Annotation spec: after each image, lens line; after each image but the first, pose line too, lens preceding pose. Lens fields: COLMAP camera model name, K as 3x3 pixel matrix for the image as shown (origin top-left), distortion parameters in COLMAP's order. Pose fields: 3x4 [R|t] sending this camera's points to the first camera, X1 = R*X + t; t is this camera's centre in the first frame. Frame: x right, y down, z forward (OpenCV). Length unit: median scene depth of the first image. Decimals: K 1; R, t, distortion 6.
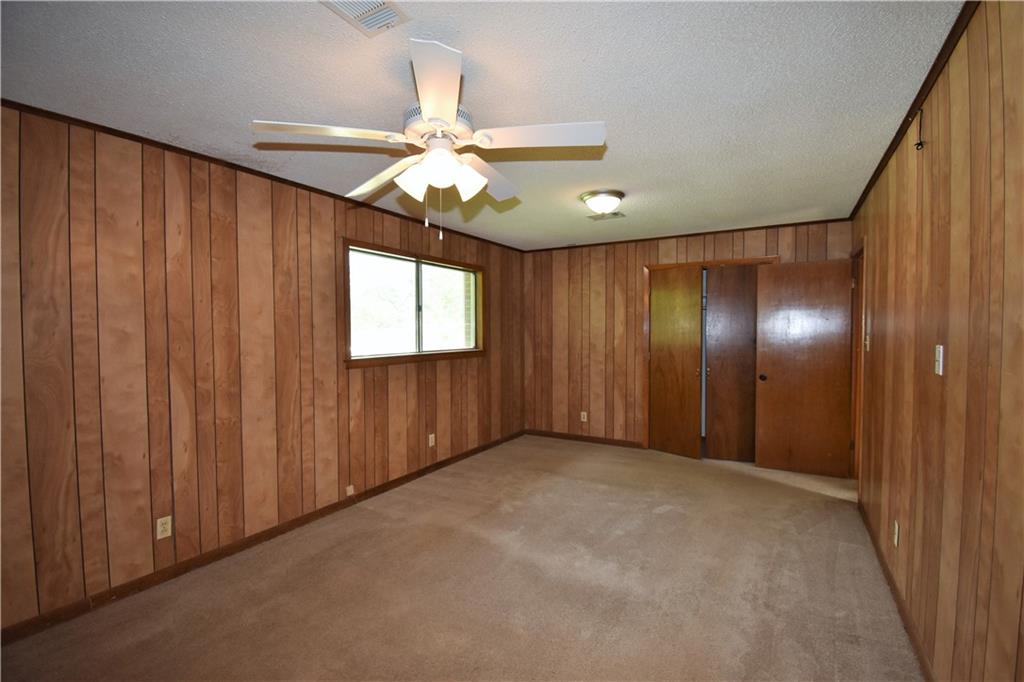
lens RADIAL K [[458.4, 0, 511.6], [0, 458.4, 343.6], [0, 0, 1]] dist [0.002031, -0.000398]
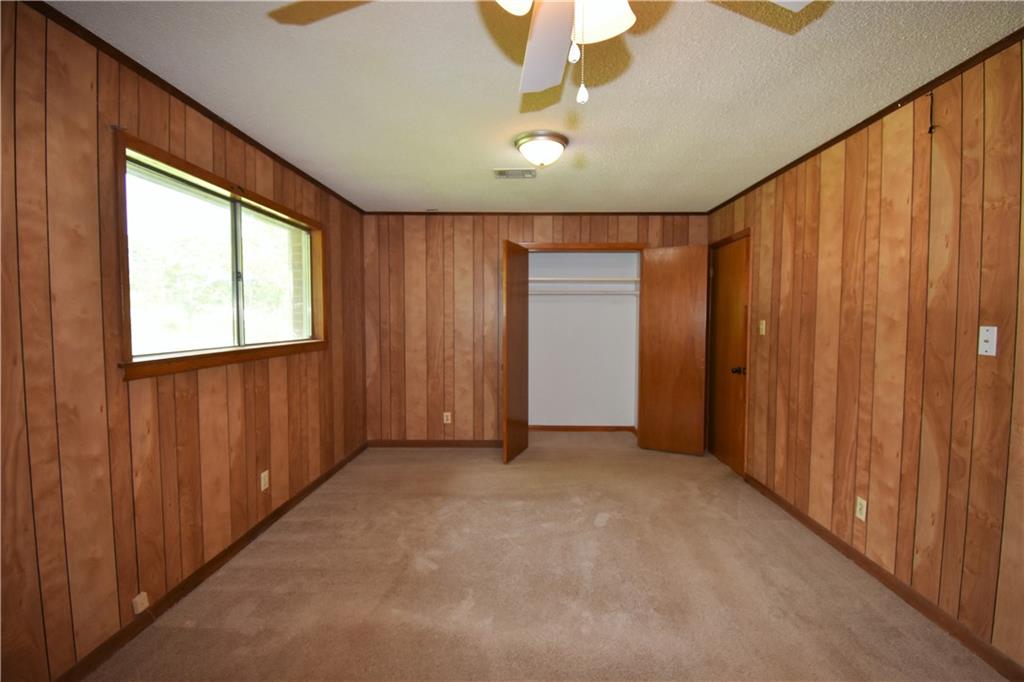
lens RADIAL K [[460.7, 0, 516.7], [0, 460.7, 342.7], [0, 0, 1]] dist [0.022647, -0.027031]
pose [[0.867636, -0.019805, 0.496805, -0.197805], [0.008749, 0.999660, 0.024572, 0.002180], [-0.497122, -0.016973, 0.867514, 0.269650]]
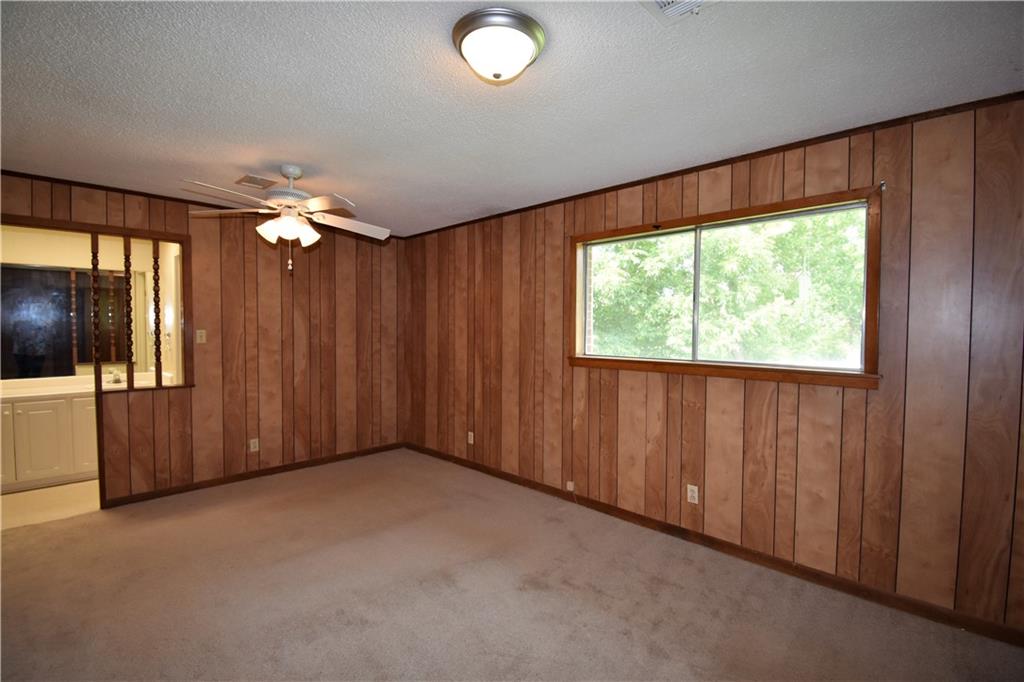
lens RADIAL K [[451.1, 0, 516.8], [0, 451.1, 343.1], [0, 0, 1]] dist [0.003231, -0.011320]
pose [[-0.222393, 0.033985, -0.974365, 0.544104], [-0.035369, 0.998453, 0.042898, -0.028483], [0.974315, 0.044003, -0.220847, 0.940999]]
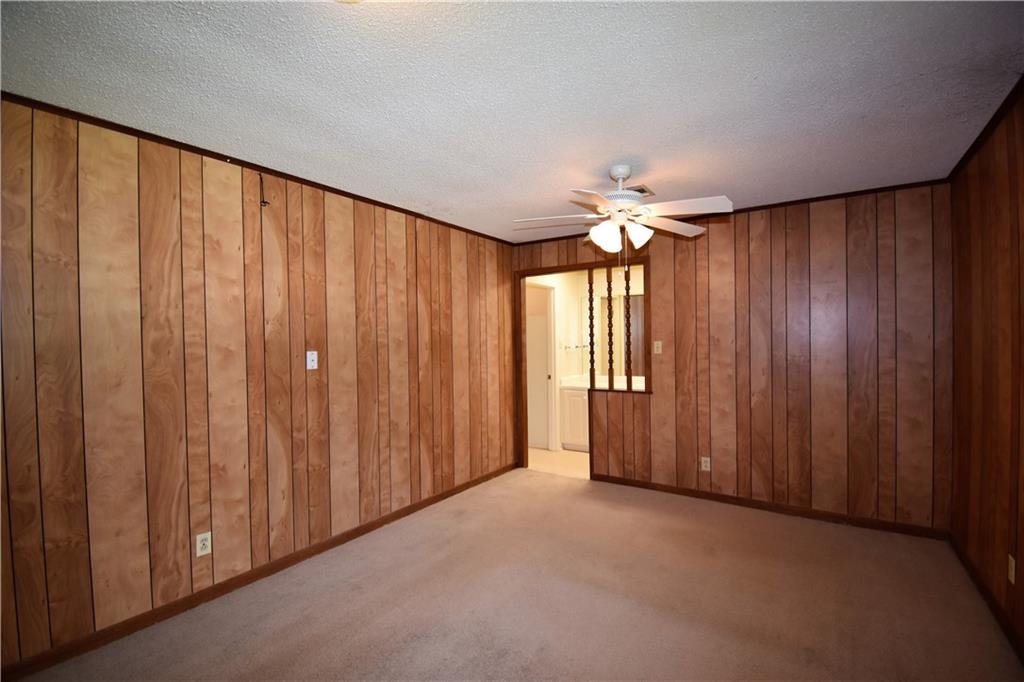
lens RADIAL K [[460.7, 0, 516.7], [0, 460.7, 342.7], [0, 0, 1]] dist [0.022647, -0.027031]
pose [[-0.998920, 0.017069, 0.043223, 0.059194], [0.018664, 0.999149, 0.036792, -0.032556], [-0.042558, 0.037559, -0.998388, 1.124321]]
